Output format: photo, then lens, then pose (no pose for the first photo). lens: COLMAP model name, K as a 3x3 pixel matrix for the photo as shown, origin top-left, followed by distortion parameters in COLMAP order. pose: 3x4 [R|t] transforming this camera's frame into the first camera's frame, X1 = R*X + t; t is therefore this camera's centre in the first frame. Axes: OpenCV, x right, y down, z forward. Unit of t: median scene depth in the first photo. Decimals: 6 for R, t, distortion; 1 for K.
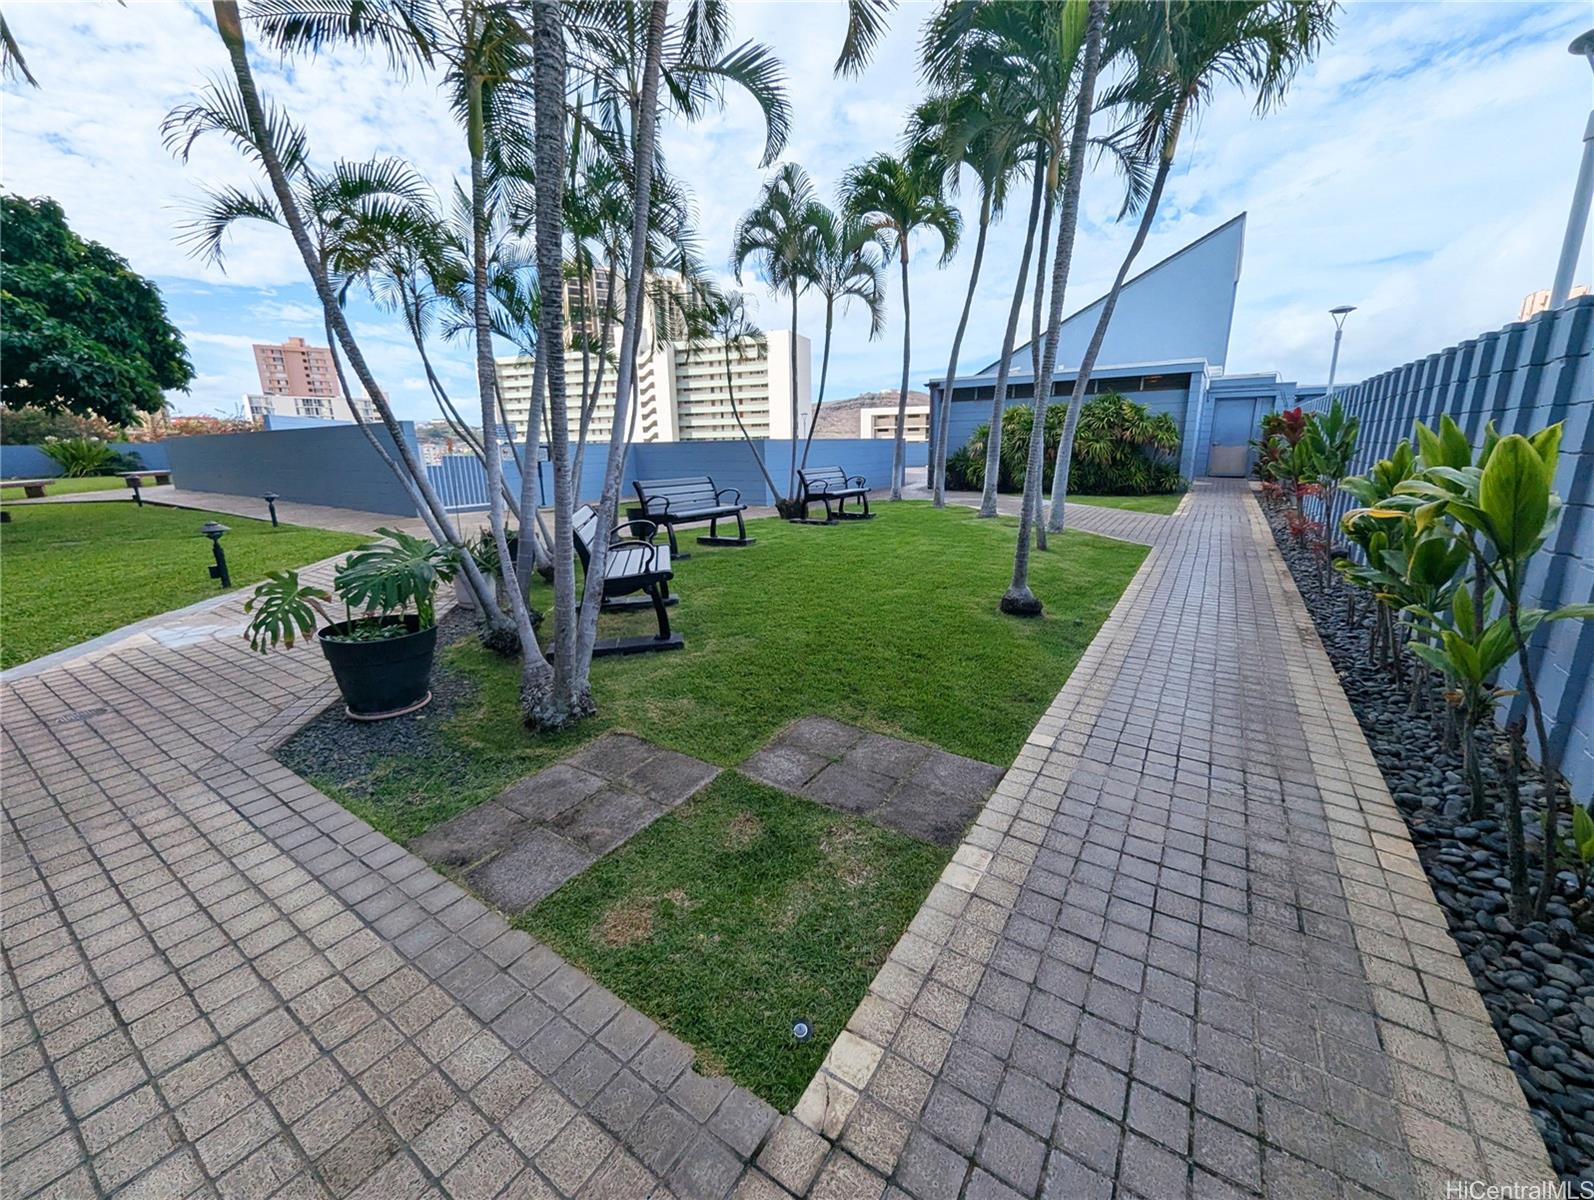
lens RADIAL K [[636.0, 0, 797.0], [0, 636.0, 600.0], [0, 0, 1]] dist [-0.000953, -0.005126]
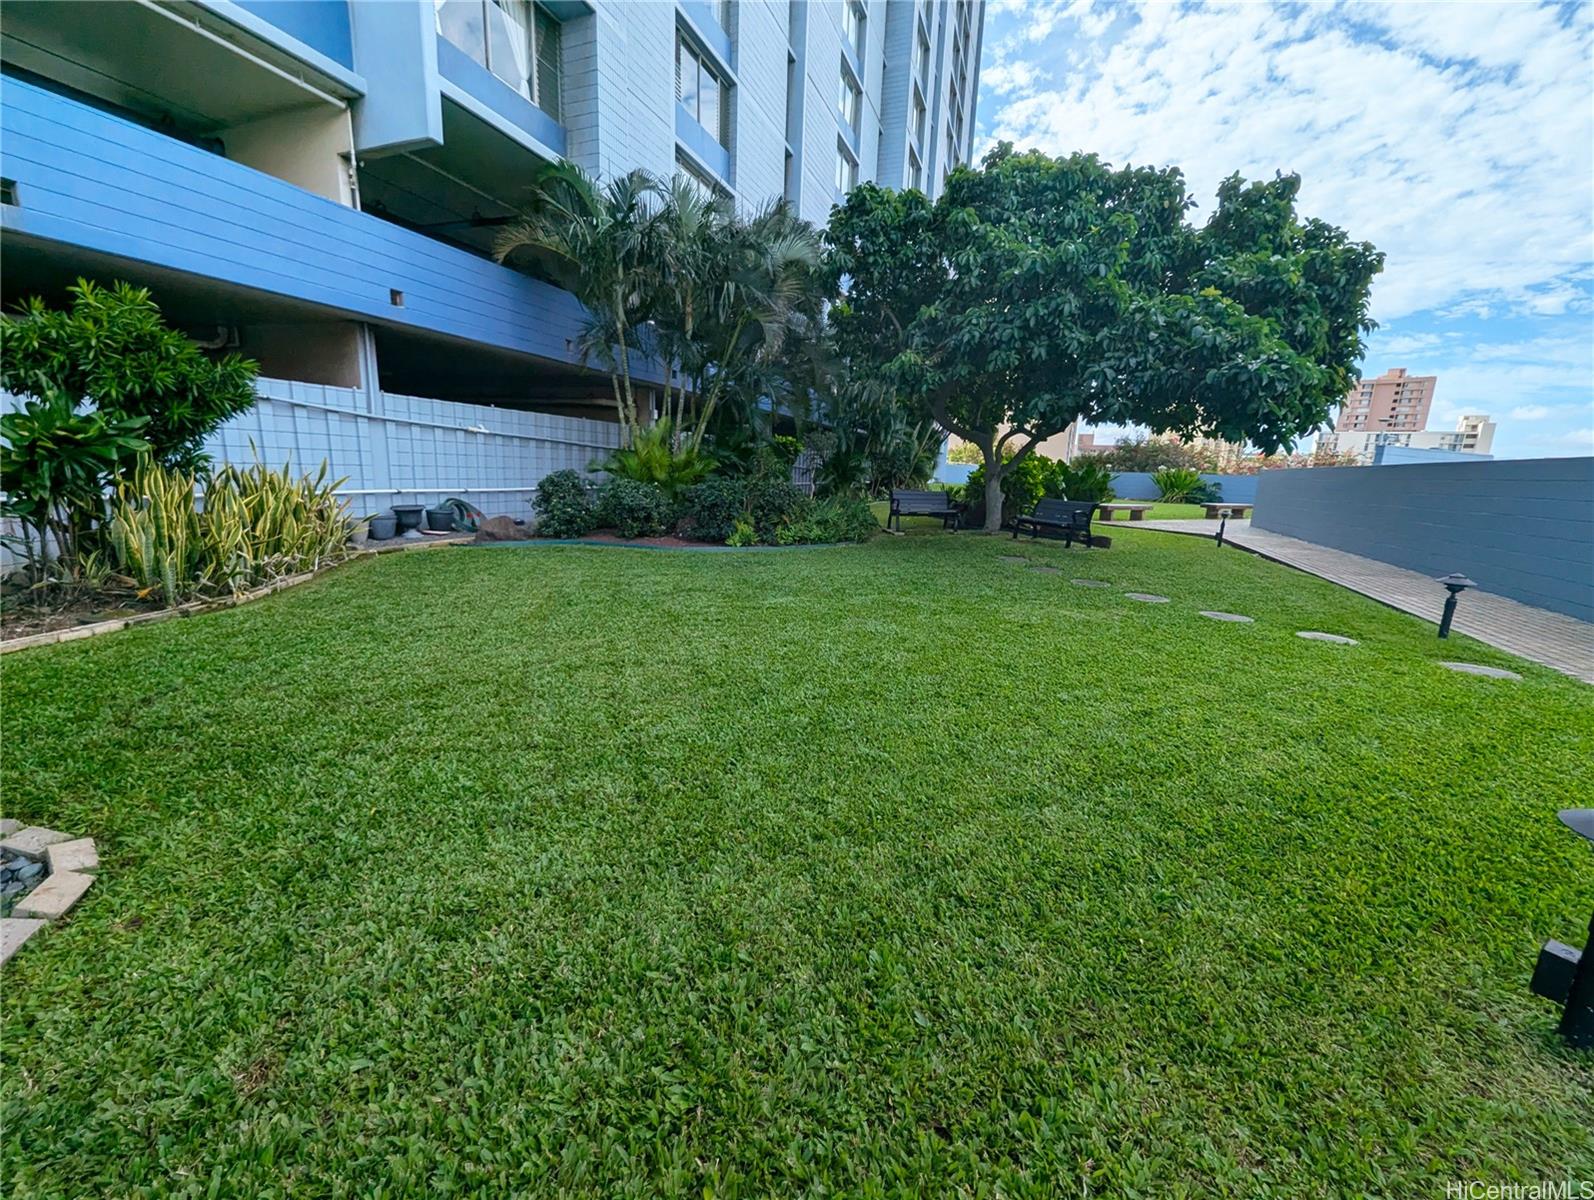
lens RADIAL K [[636.0, 0, 797.0], [0, 636.0, 600.0], [0, 0, 1]] dist [-0.000953, -0.005126]
pose [[0.216148, 0.227249, -0.949546, -0.280663], [-0.279281, 0.946291, 0.162897, -0.051086], [0.935565, 0.229980, 0.268006, 0.202343]]
